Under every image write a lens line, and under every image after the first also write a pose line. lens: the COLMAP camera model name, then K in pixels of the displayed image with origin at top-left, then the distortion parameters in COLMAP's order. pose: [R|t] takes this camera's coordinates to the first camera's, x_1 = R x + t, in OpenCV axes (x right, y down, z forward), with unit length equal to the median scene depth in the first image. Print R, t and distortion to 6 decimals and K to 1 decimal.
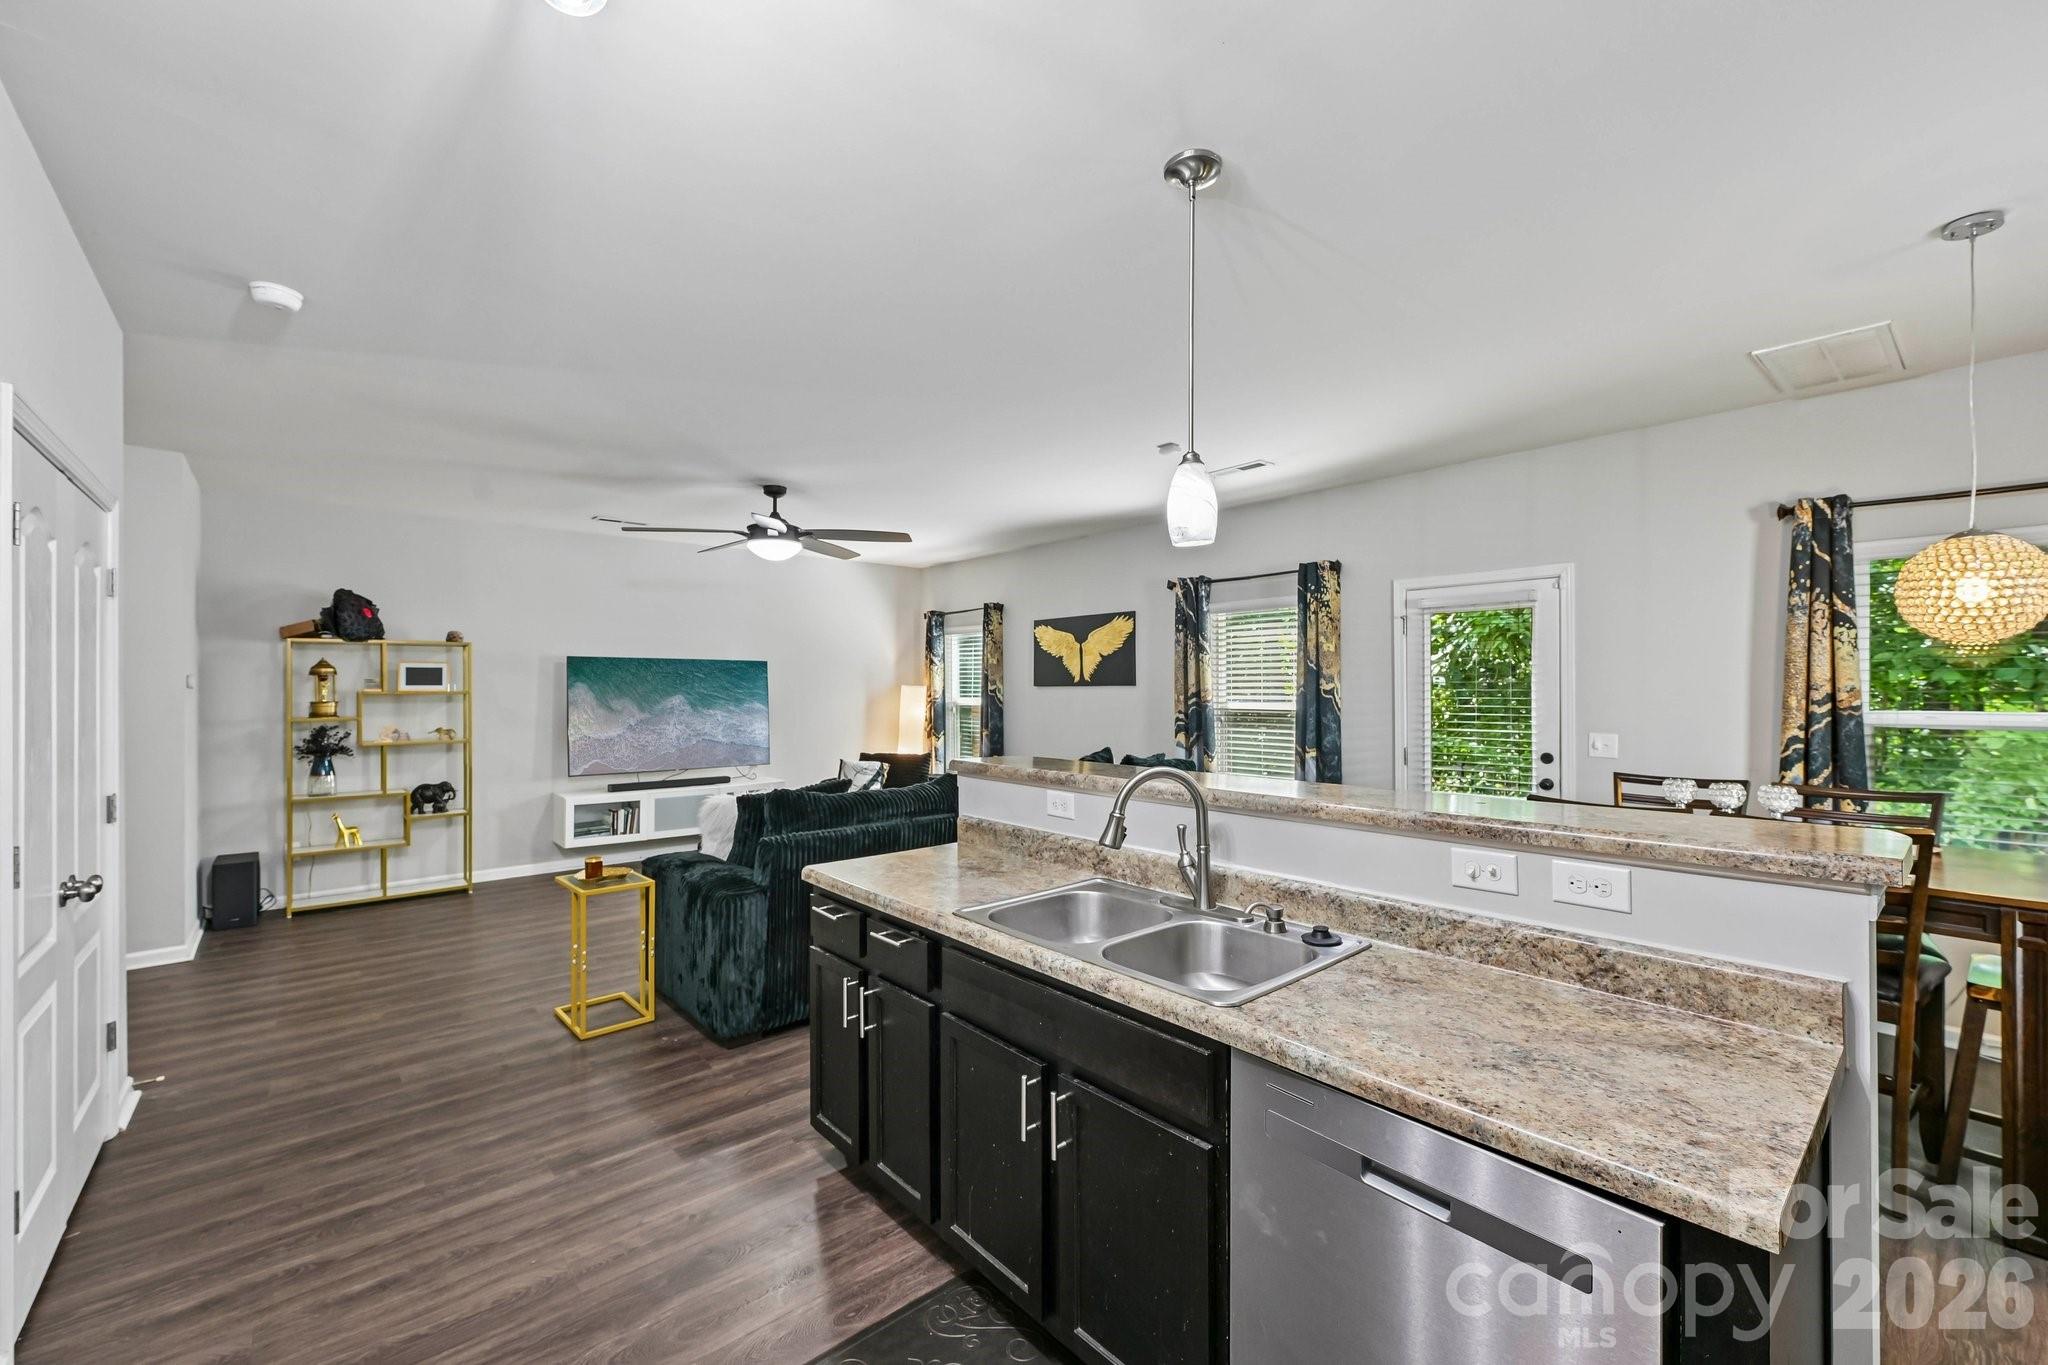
lens RADIAL K [[825.9, 0, 1011.8], [0, 825.9, 681.2], [0, 0, 1]] dist [0.001555, 0.000177]
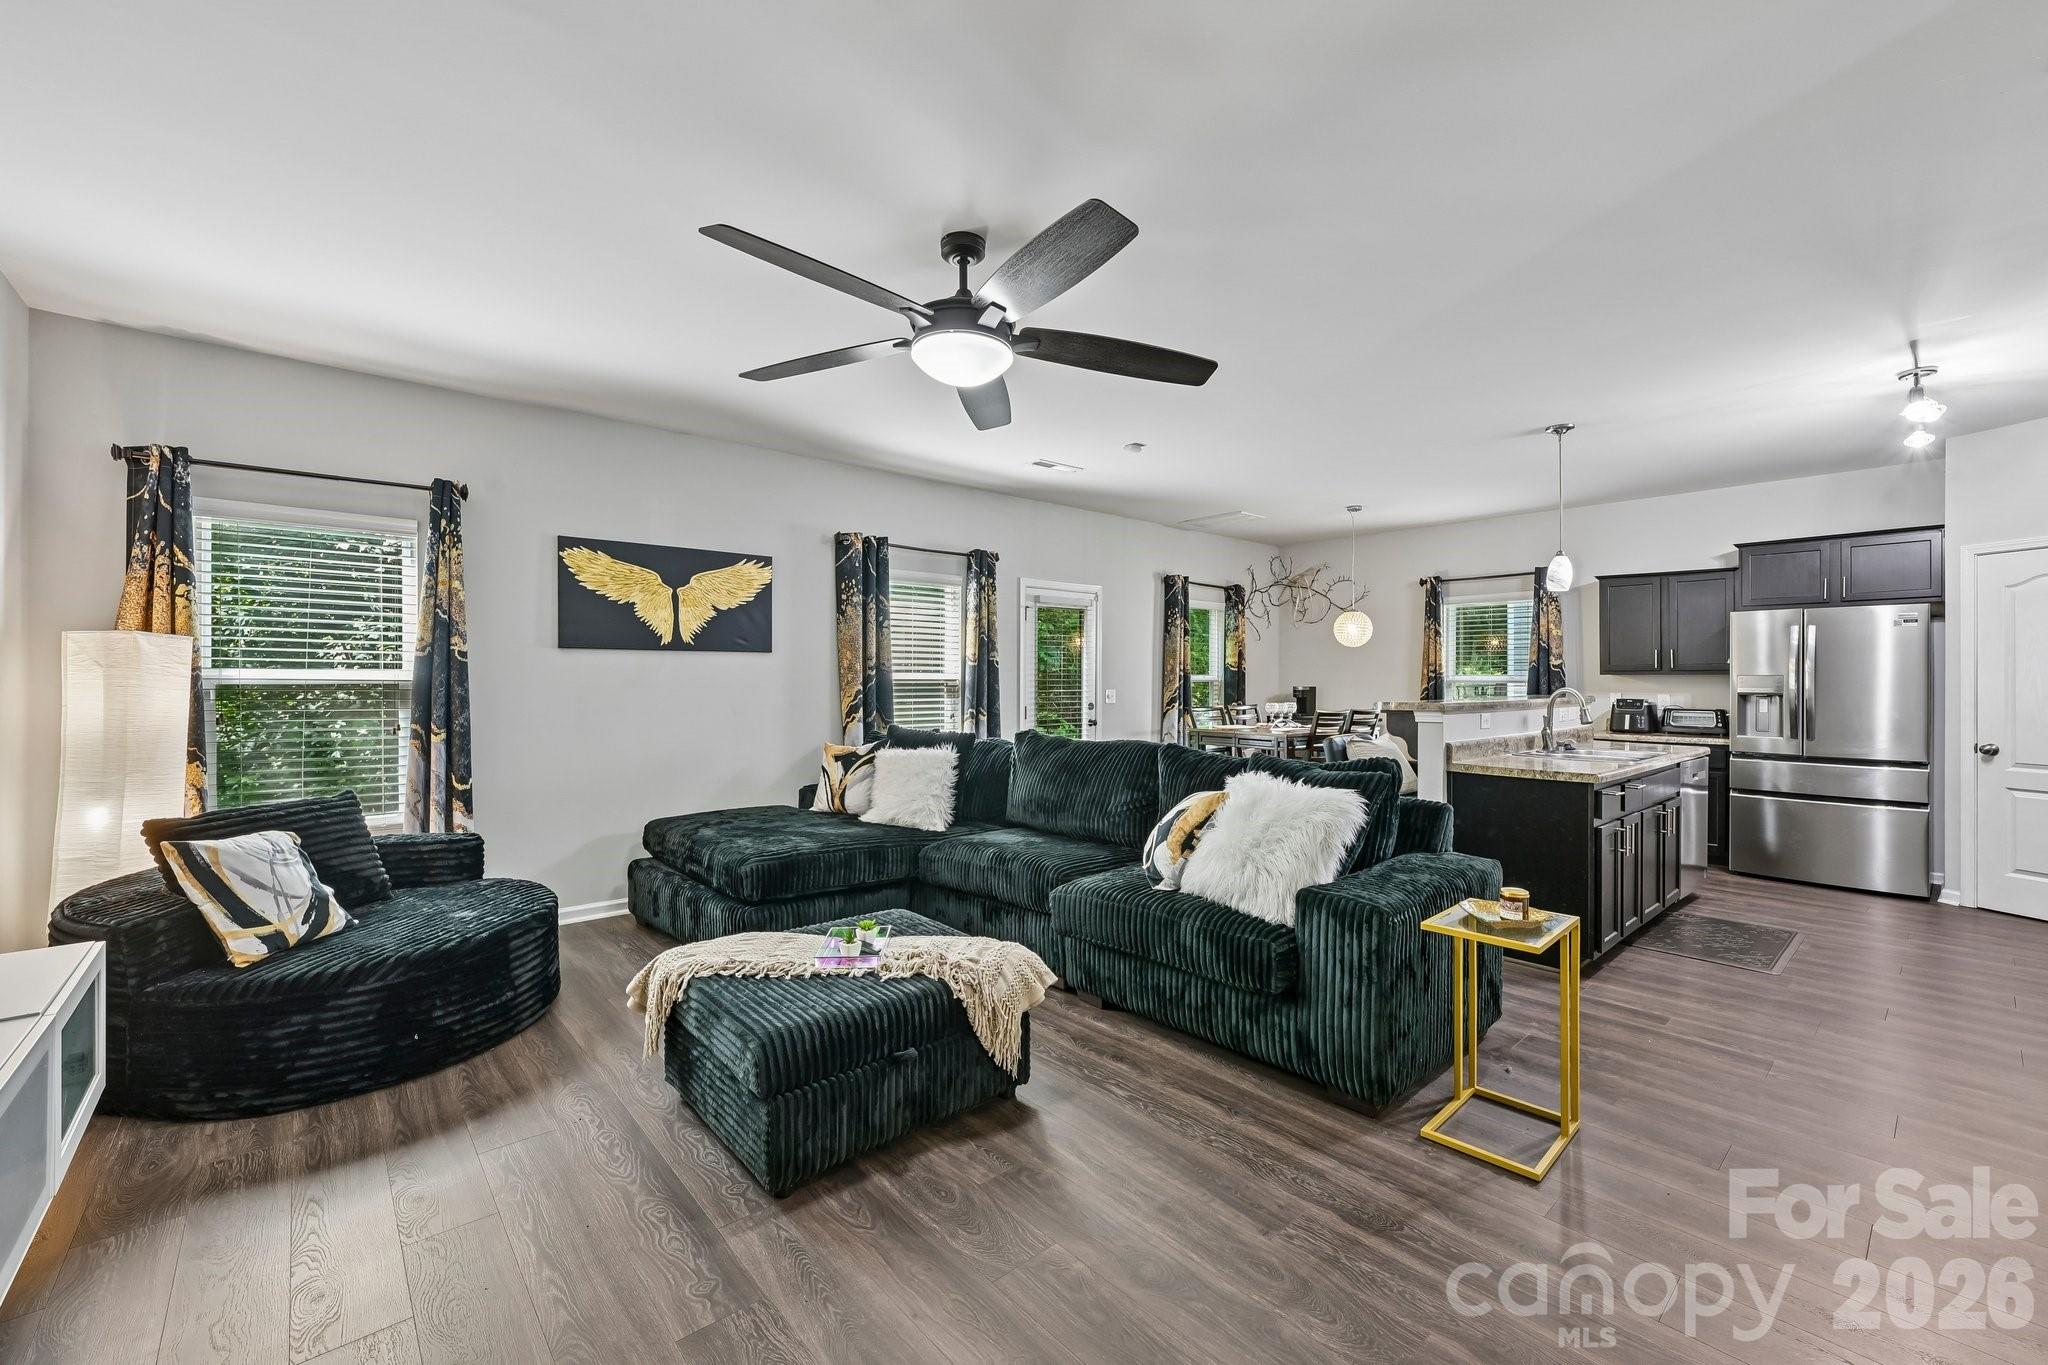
lens RADIAL K [[820.7, 0, 1011.8], [0, 820.7, 676.3], [0, 0, 1]] dist [-0.007192, -0.000063]
pose [[0.003786, 0.006152, 0.999974, -0.689739], [-0.008550, 0.999945, -0.006119, 0.033764], [-0.999956, -0.008527, 0.003838, 0.847473]]
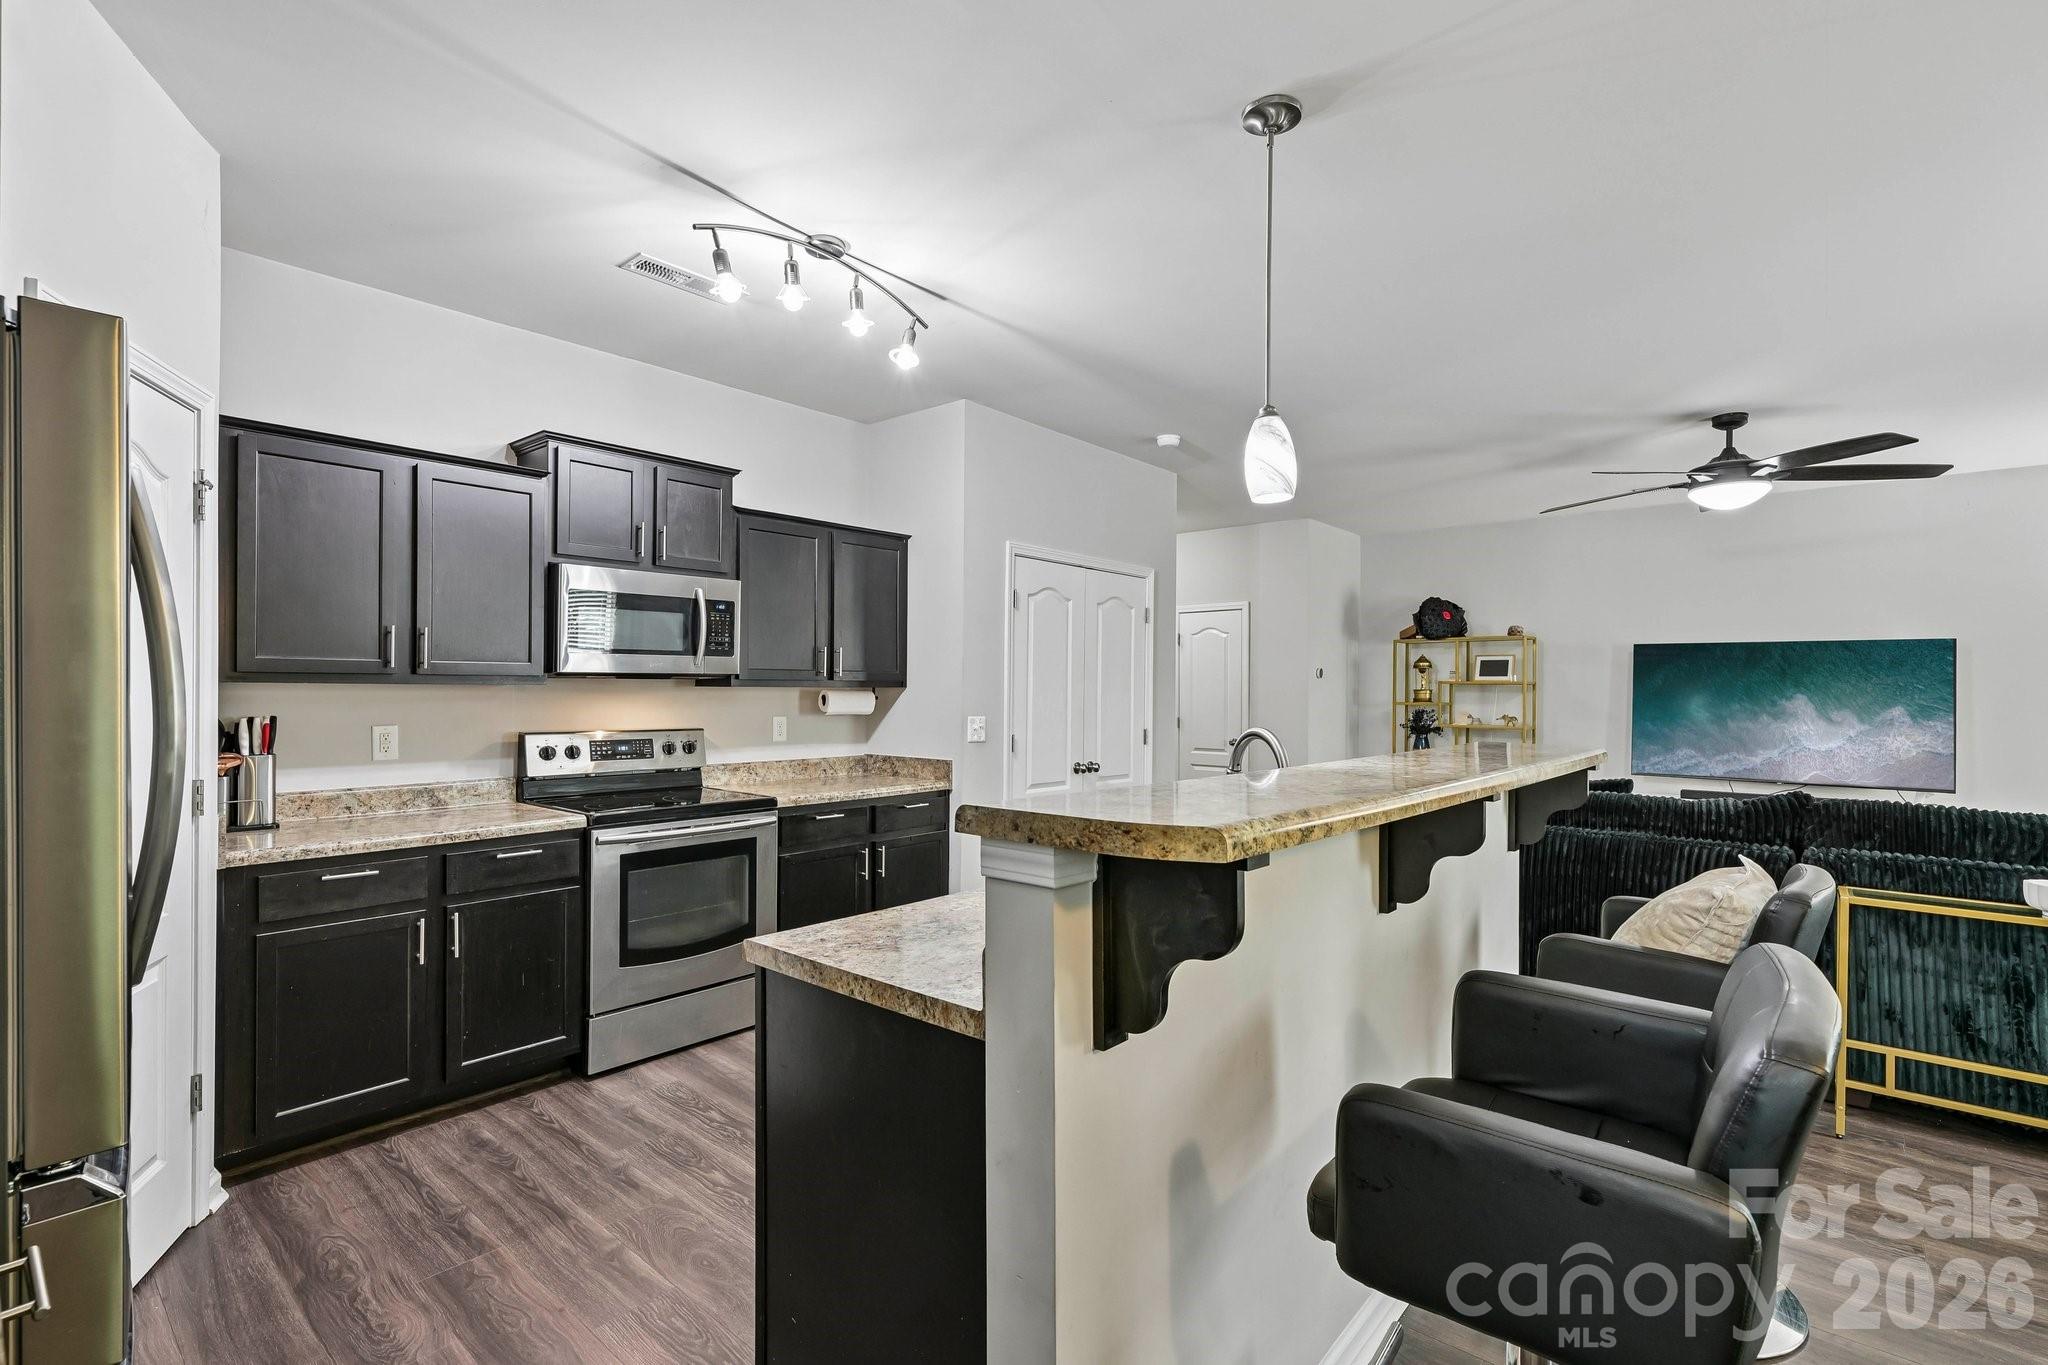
lens RADIAL K [[931.7, 0, 1023.6], [0, 931.7, 688.8], [0, 0, 1]] dist [-0.000406, 0.000474]
pose [[0.149509, 0.003628, -0.988754, 0.424618], [-0.001448, 0.999993, 0.003450, 0.018257], [0.988759, 0.000916, 0.149513, 0.187214]]
